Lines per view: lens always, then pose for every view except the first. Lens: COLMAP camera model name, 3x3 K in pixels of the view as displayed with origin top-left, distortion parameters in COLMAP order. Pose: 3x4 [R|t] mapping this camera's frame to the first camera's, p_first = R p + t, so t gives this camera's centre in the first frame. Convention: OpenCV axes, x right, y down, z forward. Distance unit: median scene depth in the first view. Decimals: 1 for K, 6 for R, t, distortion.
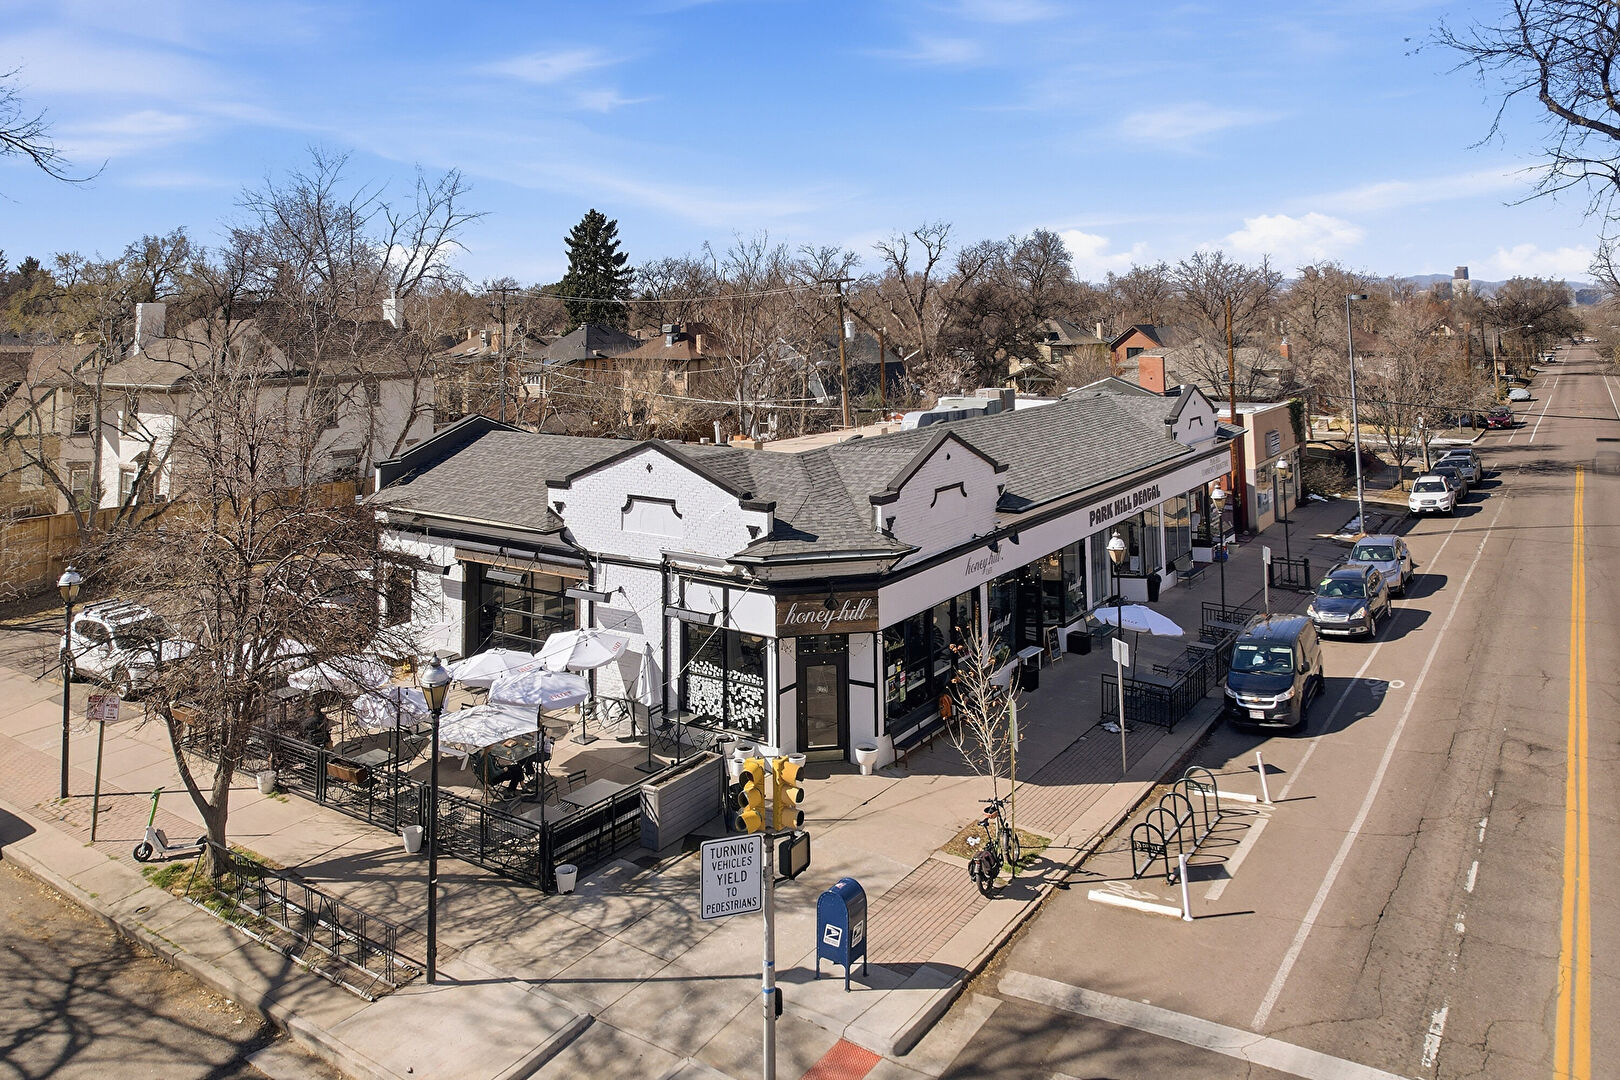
lens RADIAL K [[1053.0, 0, 810.4], [0, 1053.0, 530.2], [0, 0, 1]] dist [-0.027952, 0.000097]
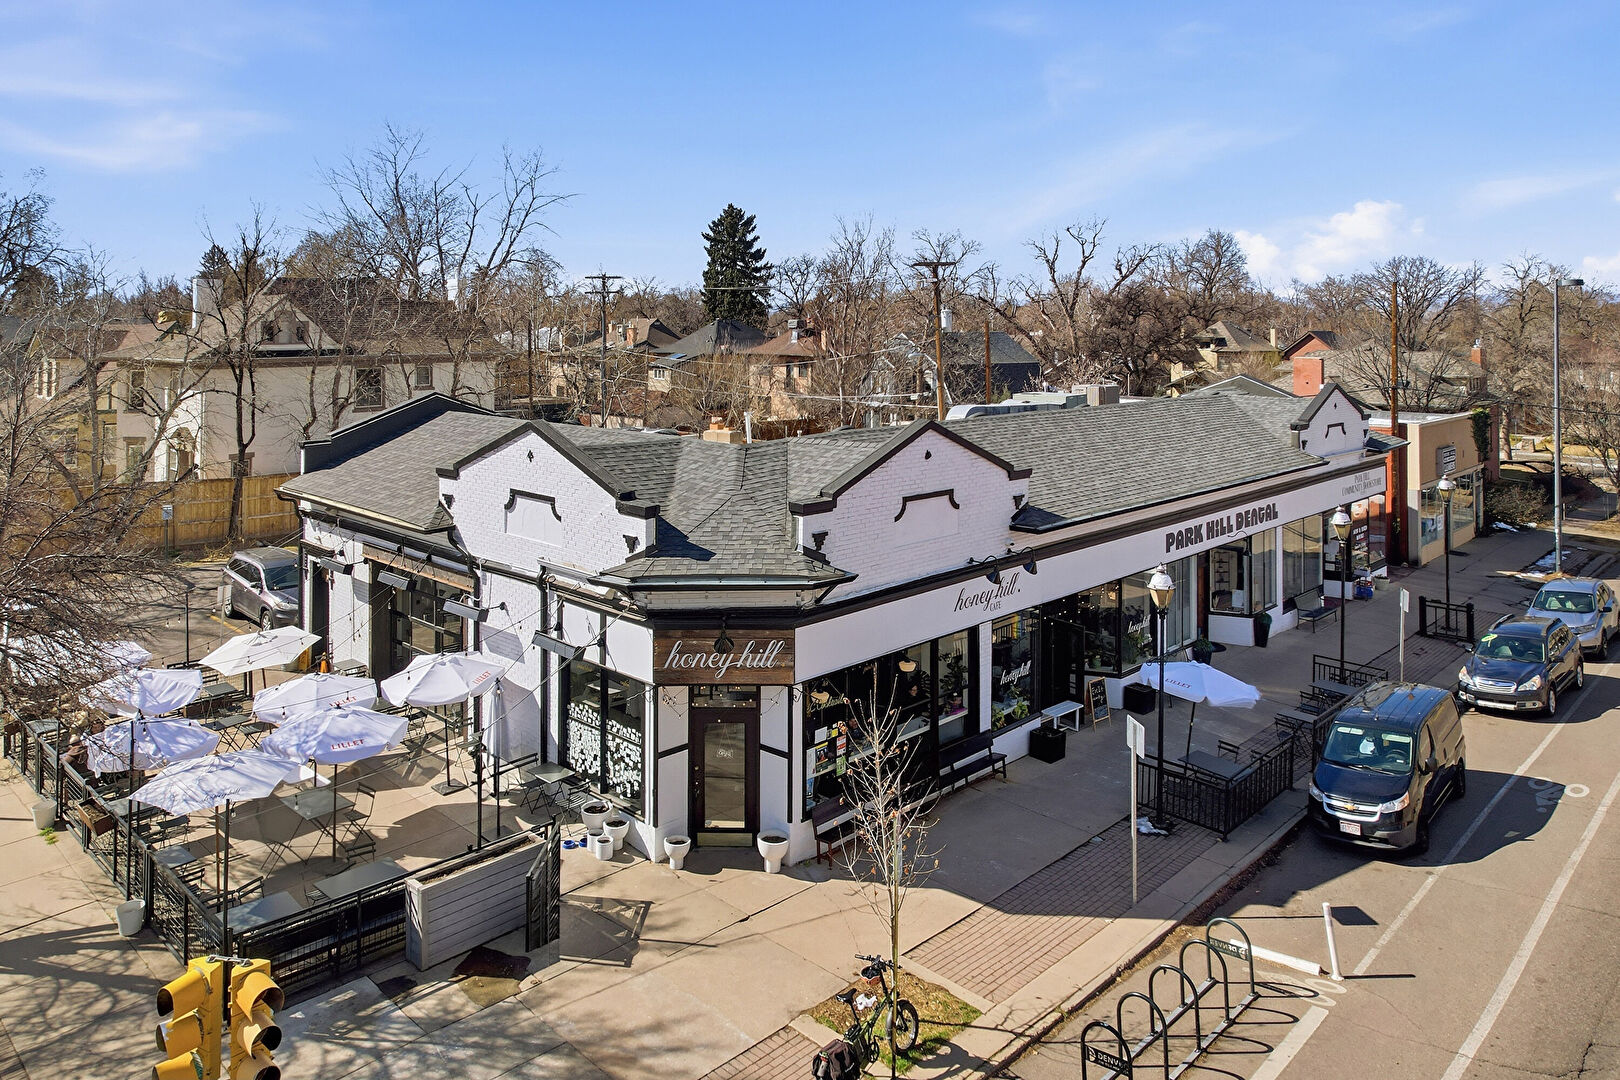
lens RADIAL K [[1008.9, 0, 810.0], [0, 1008.9, 540.0], [0, 0, 1]] dist [-0.052757, 0.036344]
pose [[0.983647, 0.047111, -0.173836, 0.166064], [-0.045371, 0.998873, 0.013967, -0.014205], [0.174298, -0.005852, 0.984676, 0.256000]]
